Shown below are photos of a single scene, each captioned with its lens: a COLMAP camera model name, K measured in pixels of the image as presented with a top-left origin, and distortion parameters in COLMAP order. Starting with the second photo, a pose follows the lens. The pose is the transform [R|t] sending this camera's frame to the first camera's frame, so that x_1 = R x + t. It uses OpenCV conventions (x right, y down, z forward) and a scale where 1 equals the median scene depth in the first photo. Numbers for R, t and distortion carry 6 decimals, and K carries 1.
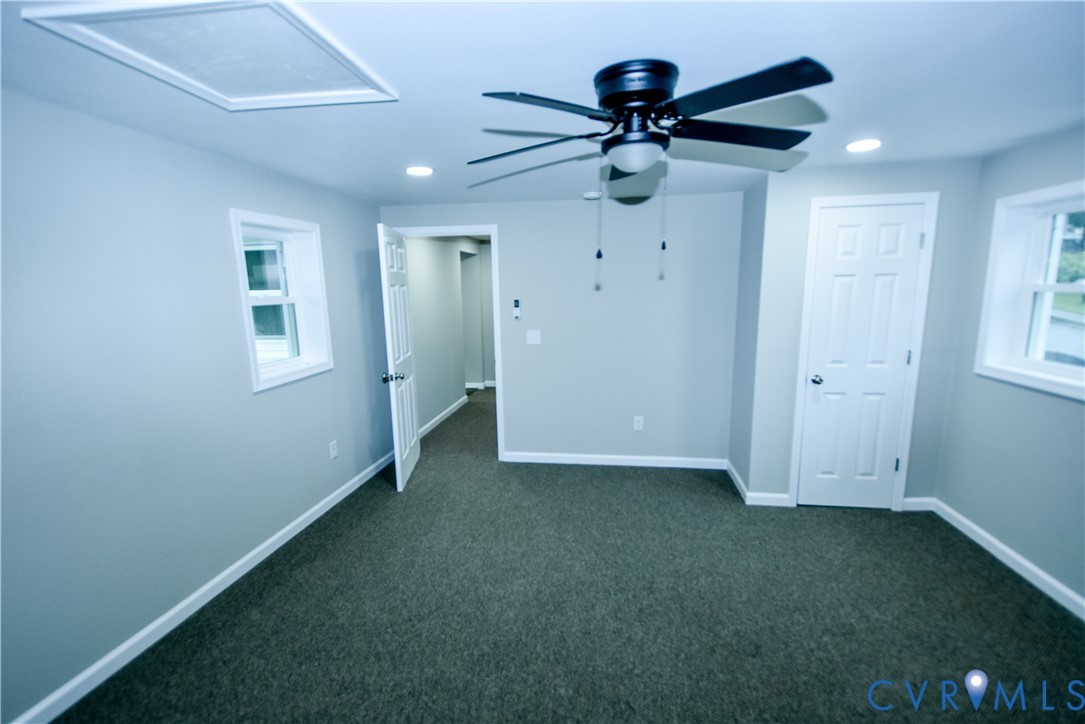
lens RADIAL K [[482.5, 0, 539.5], [0, 482.5, 375.9], [0, 0, 1]] dist [0.000053, -0.001460]
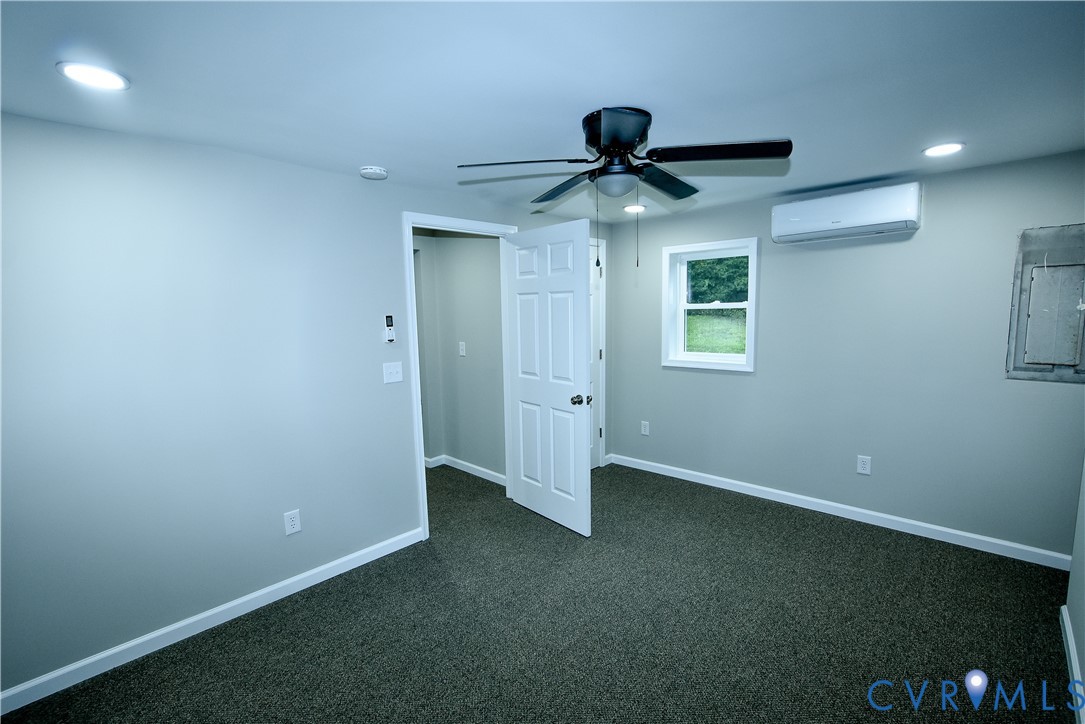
lens RADIAL K [[500.4, 0, 543.5], [0, 500.4, 371.3], [0, 0, 1]] dist [-0.000814, -0.003855]
pose [[0.565507, -0.102103, 0.818399, -0.498023], [0.141906, 0.989554, 0.025401, -0.047699], [-0.812443, 0.101771, 0.574089, 0.298611]]
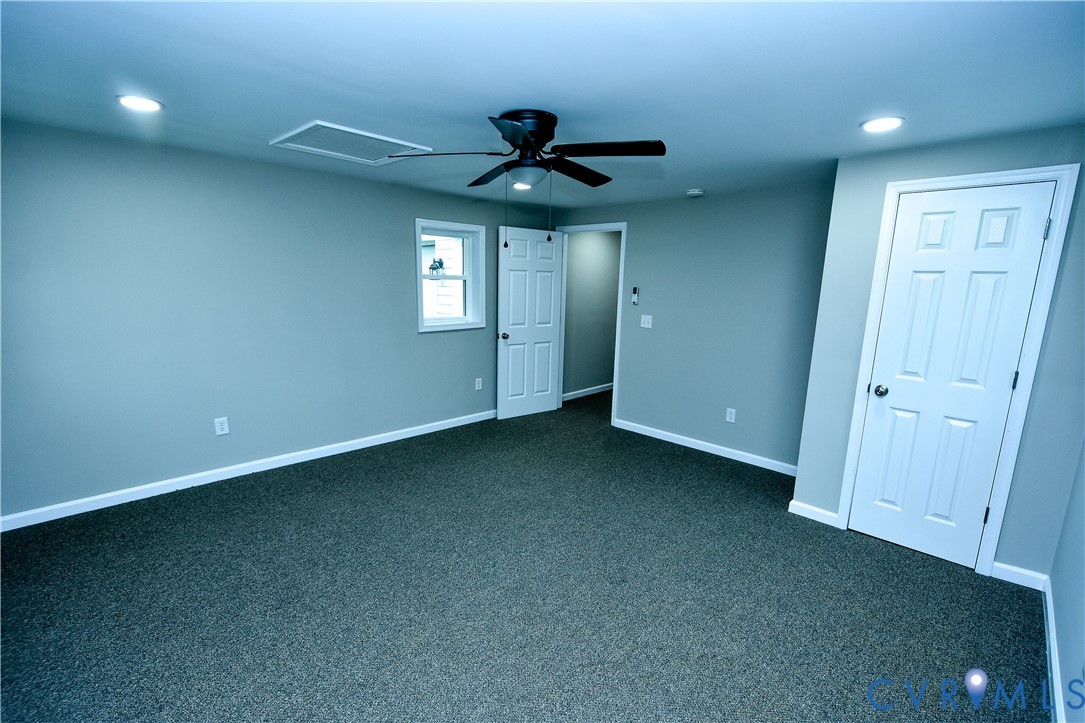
lens RADIAL K [[471.3, 0, 540.3], [0, 471.3, 370.5], [0, 0, 1]] dist [-0.001780, -0.000314]
pose [[0.812014, 0.147584, -0.564671, 0.550755], [-0.144356, 0.988226, 0.050698, 0.017275], [0.565504, 0.040346, 0.823758, -0.051641]]
